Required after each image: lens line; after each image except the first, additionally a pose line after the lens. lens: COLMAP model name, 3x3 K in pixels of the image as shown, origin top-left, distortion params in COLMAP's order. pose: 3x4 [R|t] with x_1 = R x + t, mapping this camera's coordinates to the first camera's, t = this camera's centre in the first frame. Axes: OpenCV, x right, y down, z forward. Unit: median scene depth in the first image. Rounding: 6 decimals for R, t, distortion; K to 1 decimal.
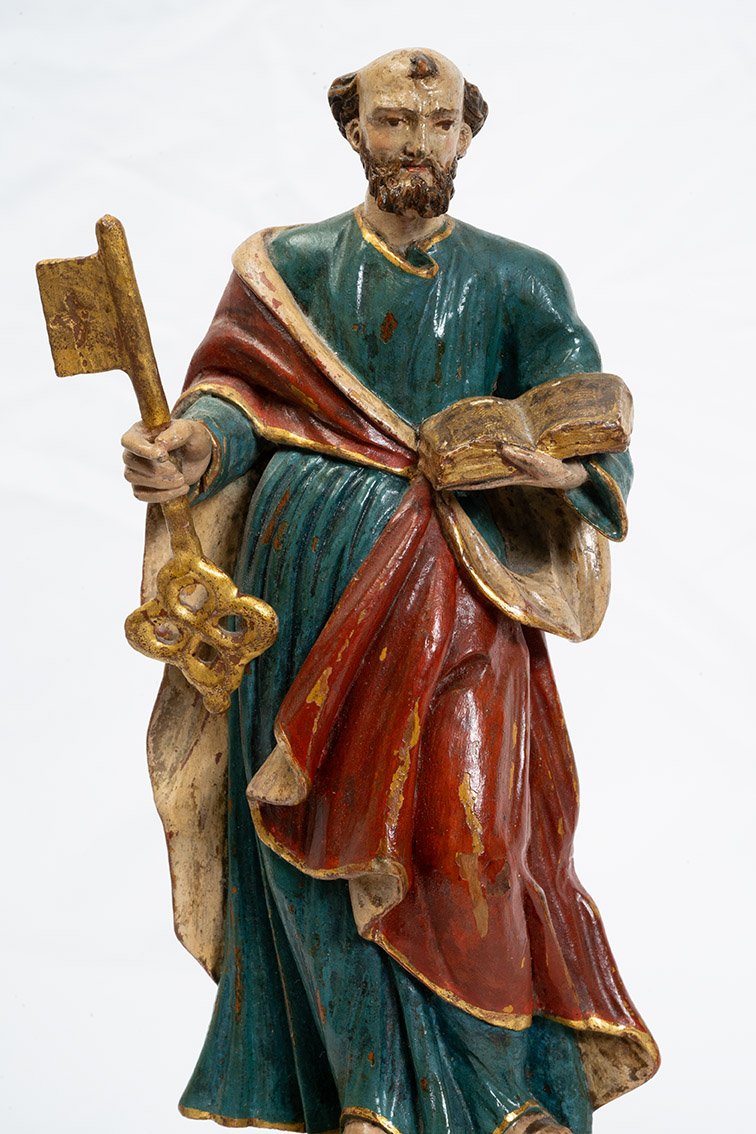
lens RADIAL K [[2517.3, 0, 380.1], [0, 2517.3, 564.1], [0, 0, 1]] dist [0.001872, 0.000000]
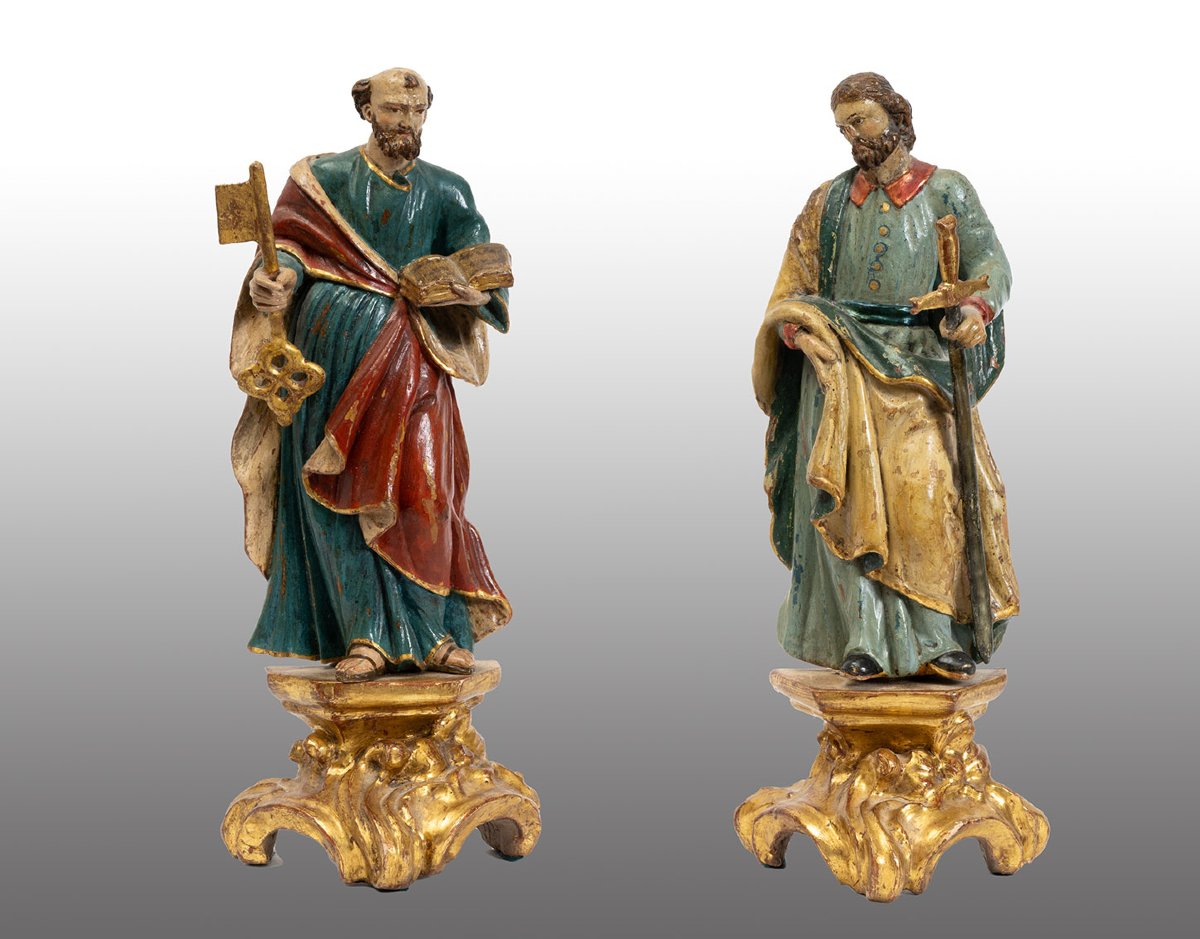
lens RADIAL K [[2903.2, 0, 598.8], [0, 2903.2, 469.7], [0, 0, 1]] dist [-0.093747, 0.000000]
pose [[0.960526, -0.007233, 0.278095, -0.437795], [-0.009707, 0.998182, 0.059489, -0.036721], [-0.278019, -0.059840, 0.958710, -1.095818]]
